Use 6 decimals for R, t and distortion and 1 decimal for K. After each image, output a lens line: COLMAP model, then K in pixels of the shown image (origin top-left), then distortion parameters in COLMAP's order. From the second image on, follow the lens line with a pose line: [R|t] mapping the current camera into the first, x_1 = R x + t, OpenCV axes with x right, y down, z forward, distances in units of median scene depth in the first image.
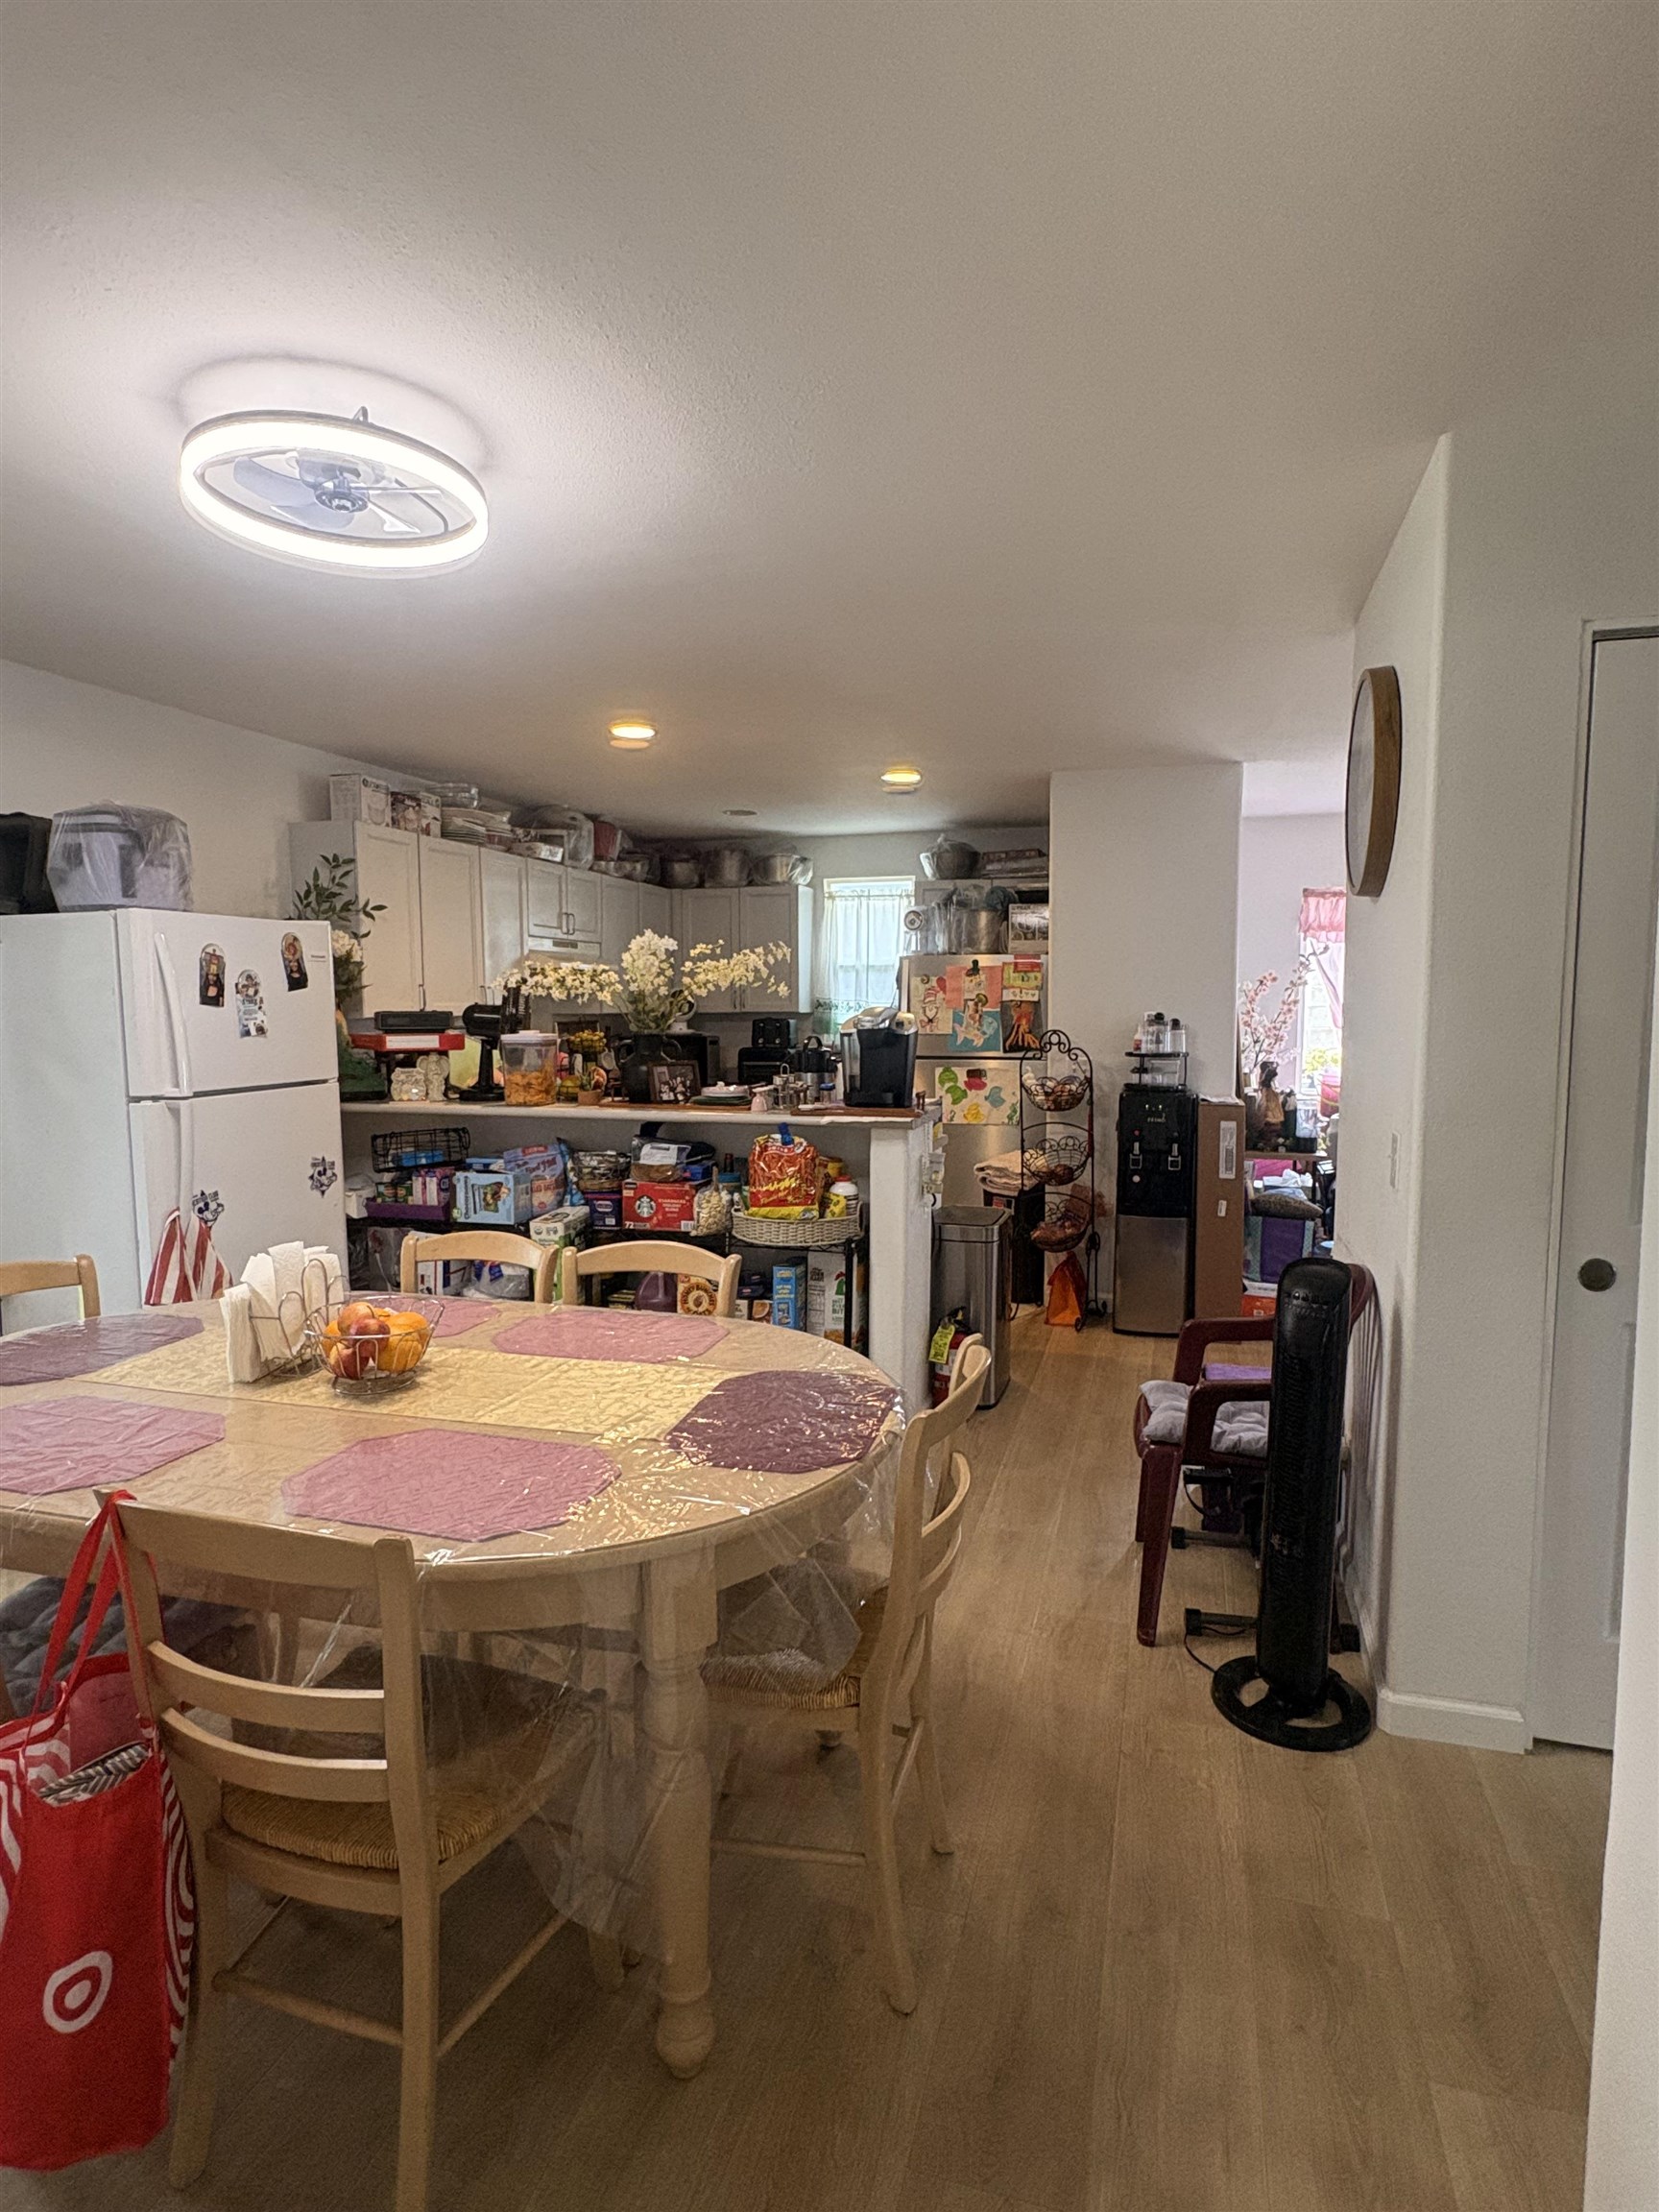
lens RADIAL K [[1163.9, 0, 829.4], [0, 1163.9, 1106.3], [0, 0, 1]] dist [-0.001525, 0.000042]
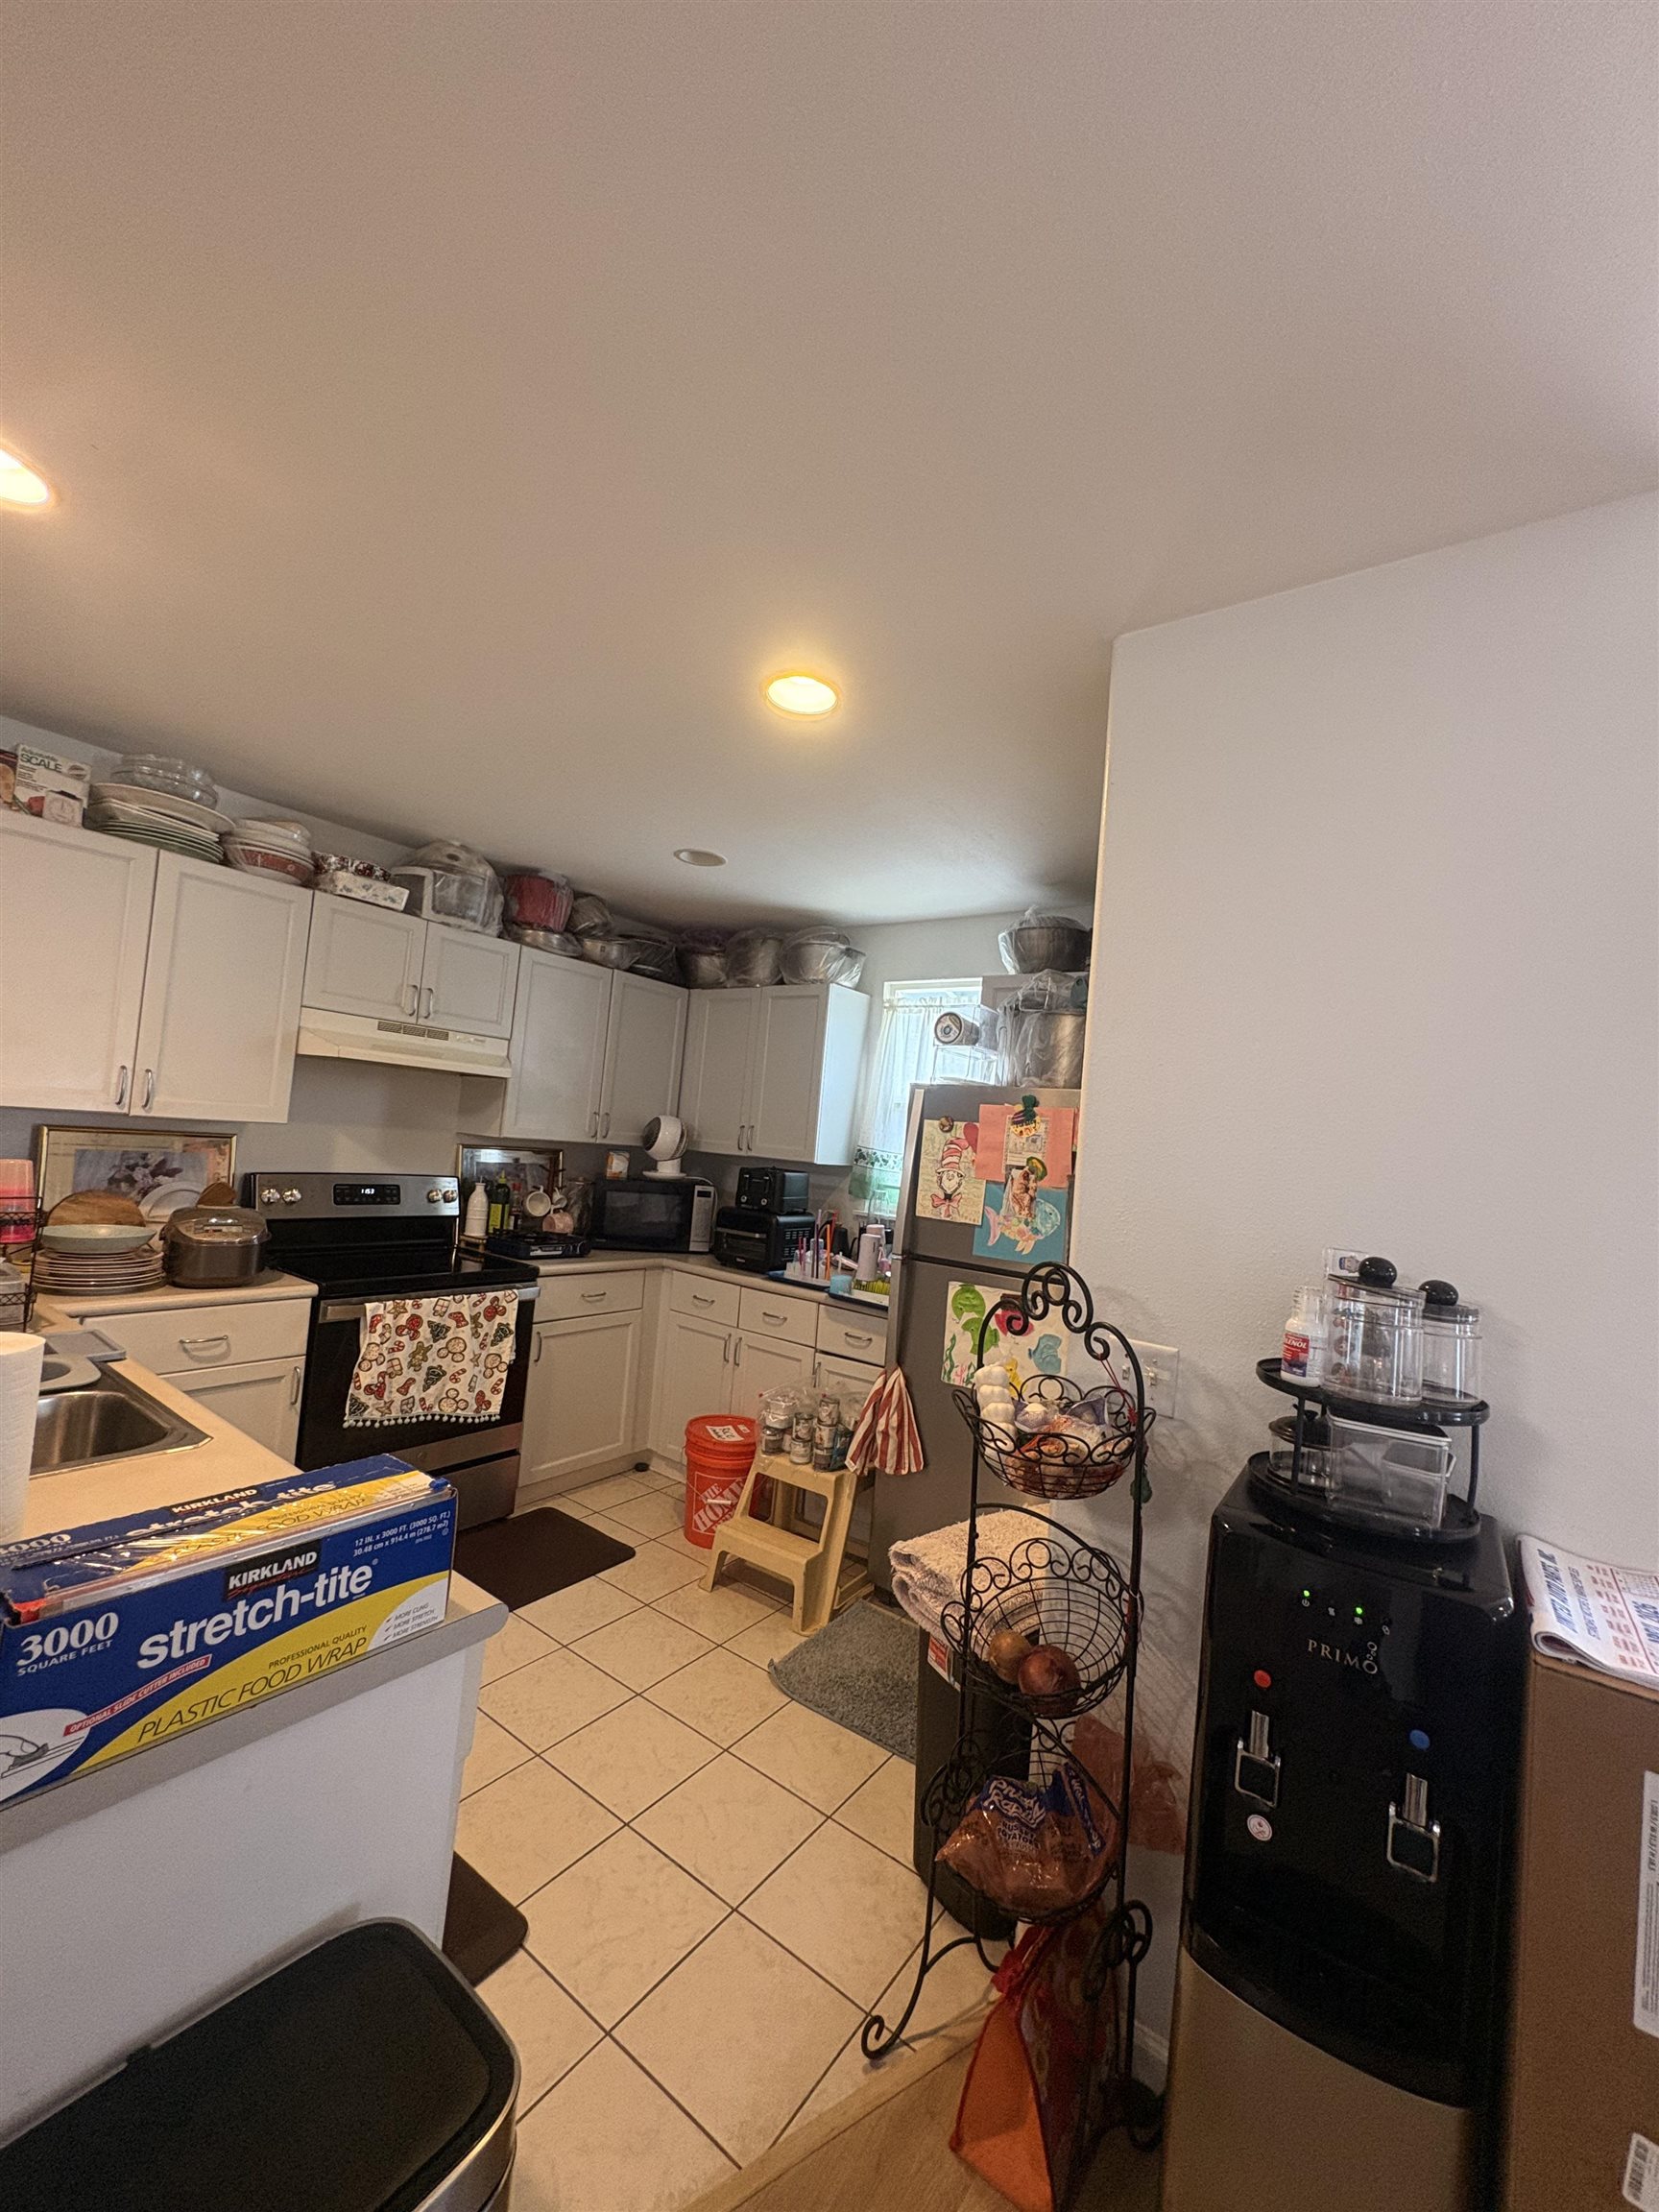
lens RADIAL K [[882.9, 0, 836.6], [0, 882.9, 1107.0], [0, 0, 1]] dist [-0.000747, -0.000057]
pose [[0.942244, 0.071720, -0.327158, 0.180702], [-0.117002, 0.985748, -0.120879, -0.060859], [0.313826, 0.152175, 0.937206, 0.593862]]
